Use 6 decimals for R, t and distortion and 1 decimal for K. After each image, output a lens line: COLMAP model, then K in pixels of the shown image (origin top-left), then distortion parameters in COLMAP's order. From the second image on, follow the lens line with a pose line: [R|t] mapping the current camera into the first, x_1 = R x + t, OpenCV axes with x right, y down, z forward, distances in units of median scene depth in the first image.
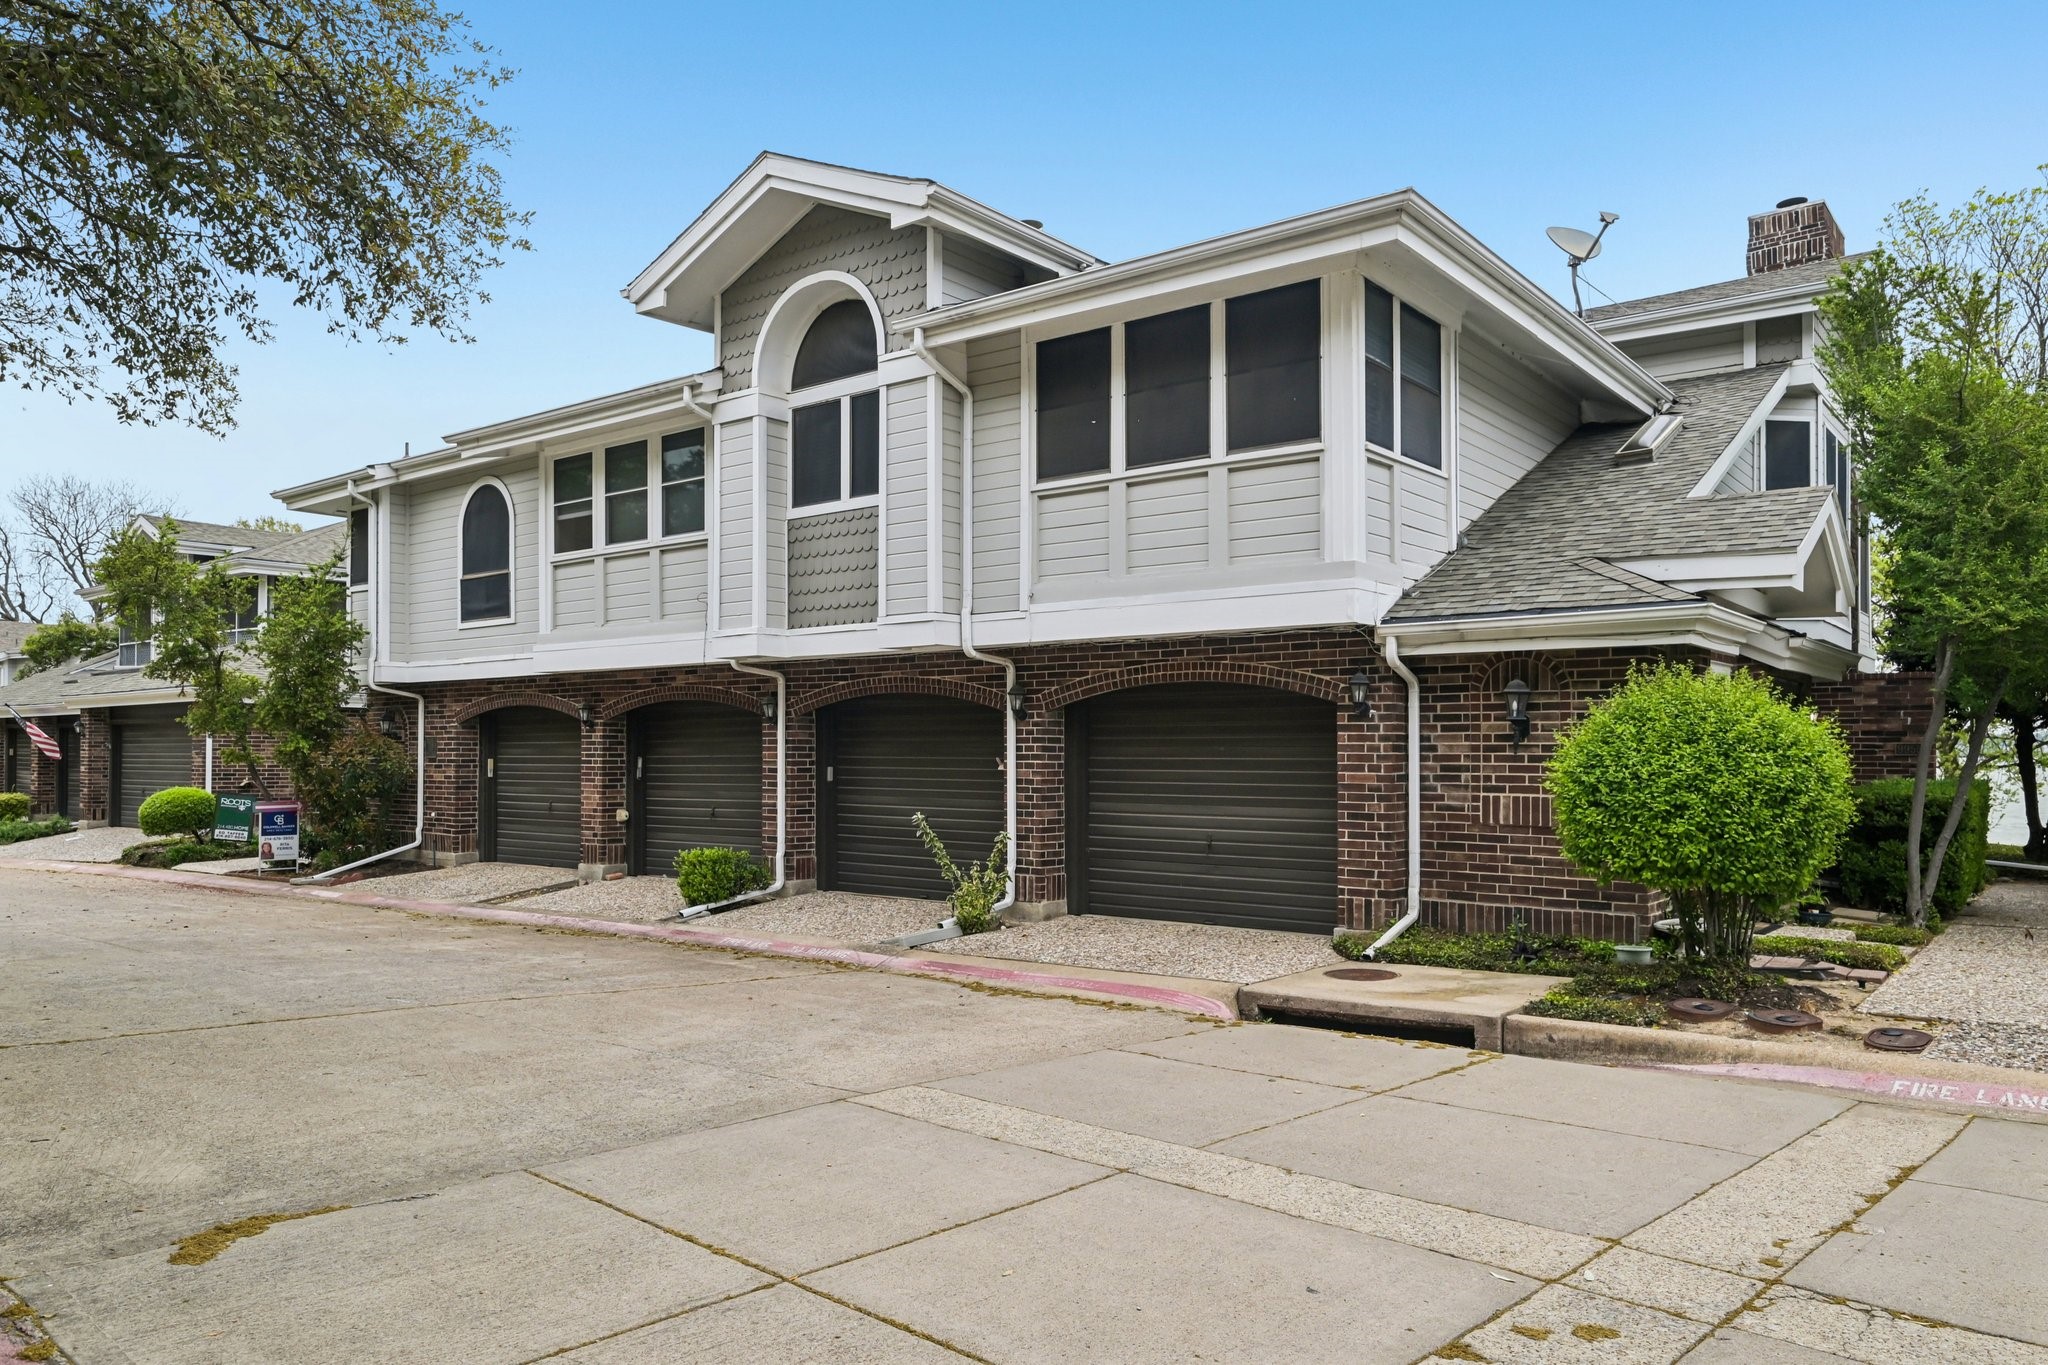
lens RADIAL K [[1373.7, 0, 1026.1], [0, 1373.7, 690.7], [0, 0, 1]] dist [0.001000, 0.000048]
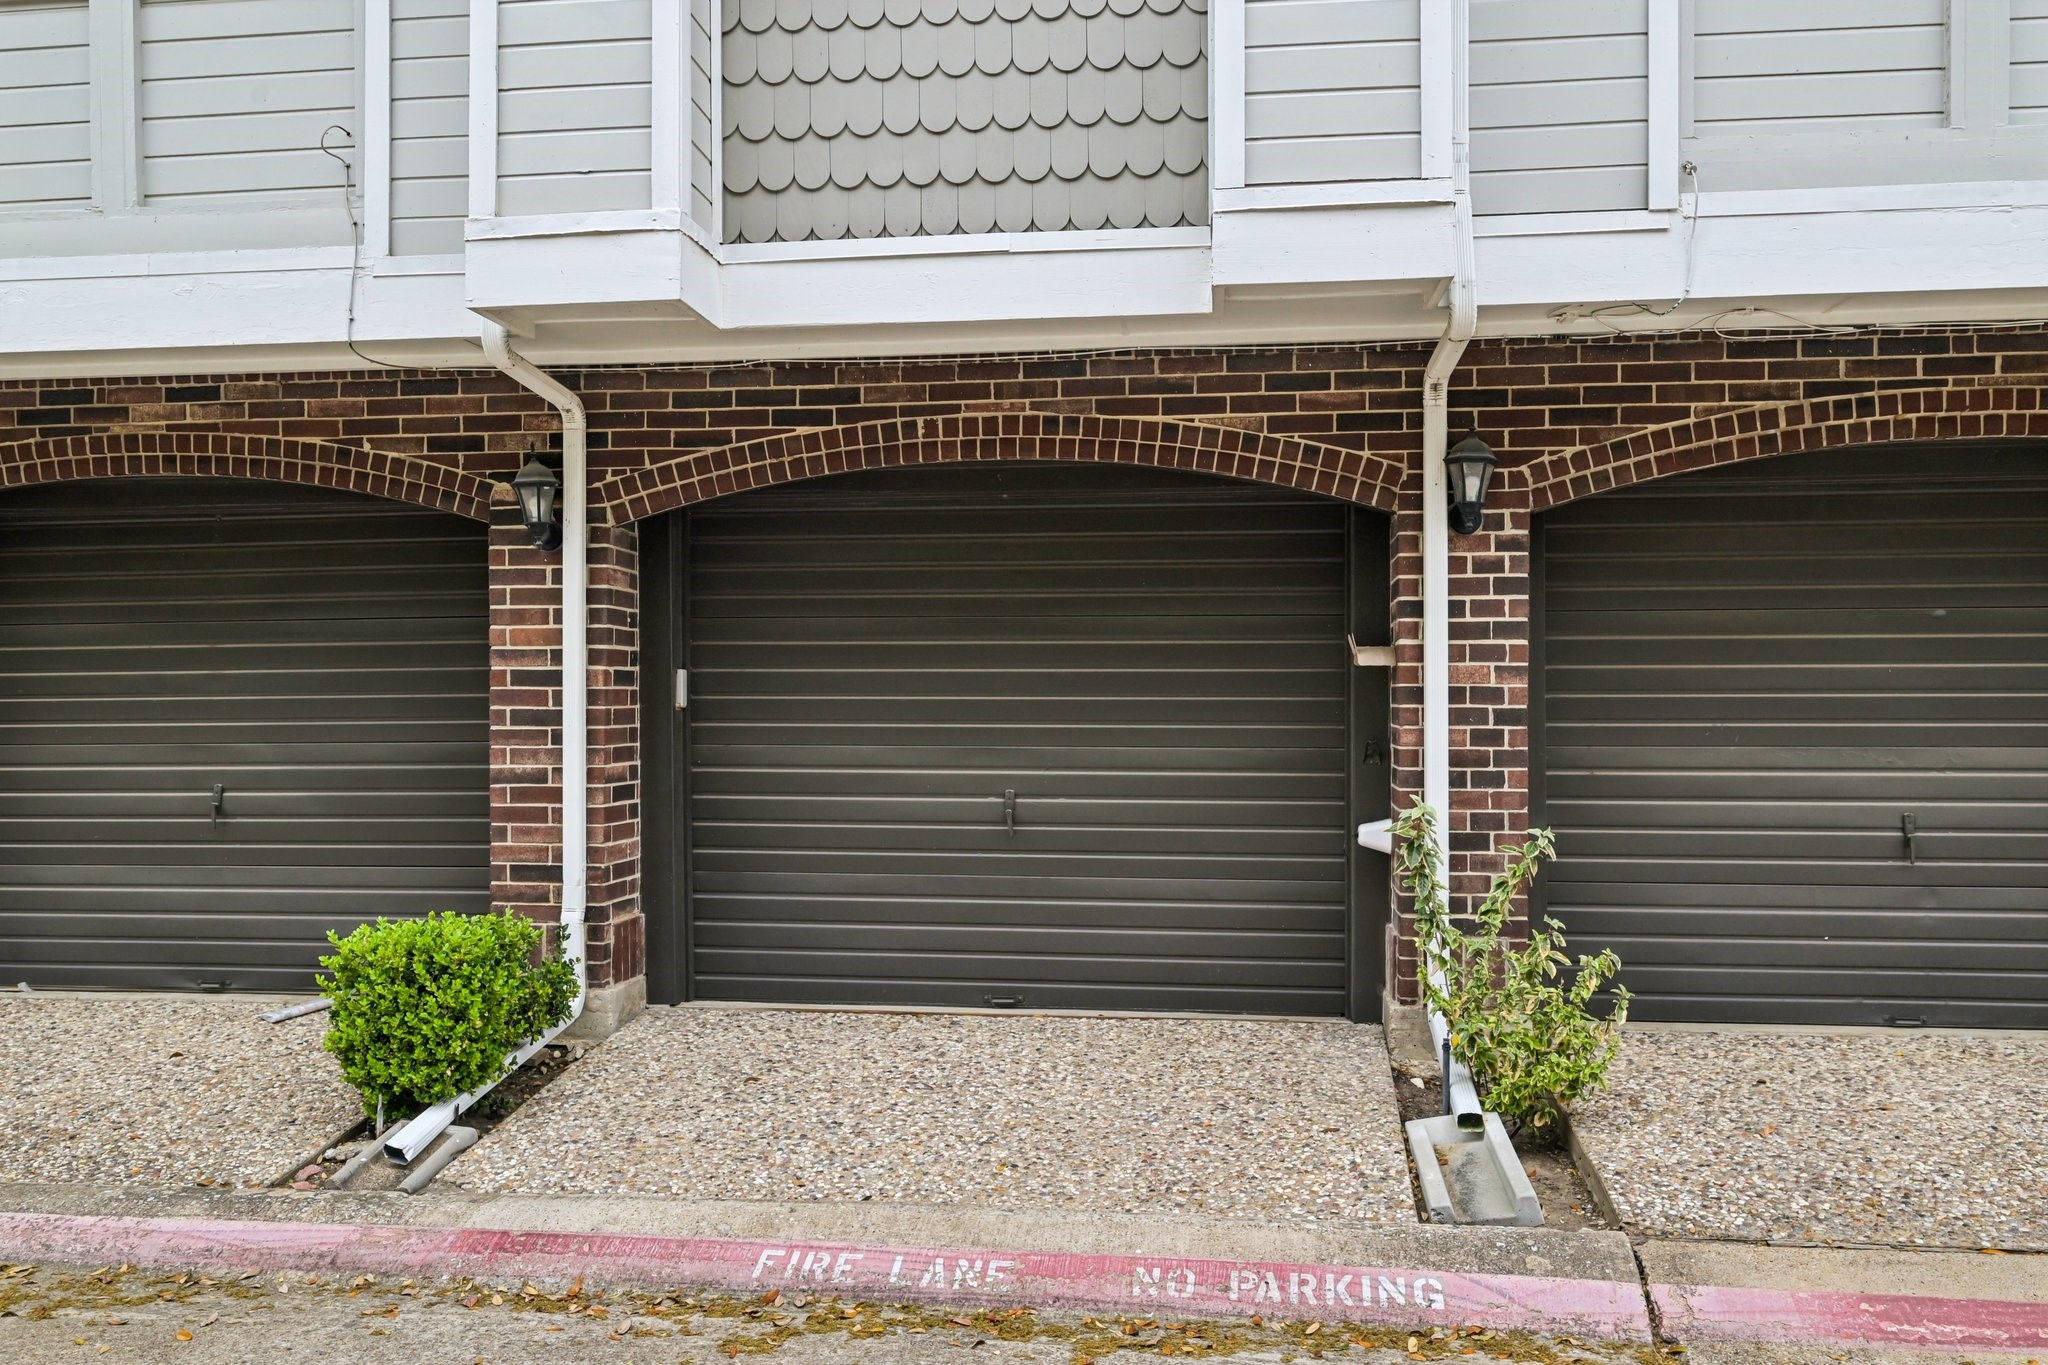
lens RADIAL K [[1615.1, 0, 1022.6], [0, 1615.1, 684.4], [0, 0, 1]] dist [-0.003467, -0.000794]
pose [[0.856820, 0.002465, 0.515609, -0.320353], [-0.020169, 0.999383, 0.028739, 0.050016], [-0.515220, -0.035023, 0.856342, 0.643366]]
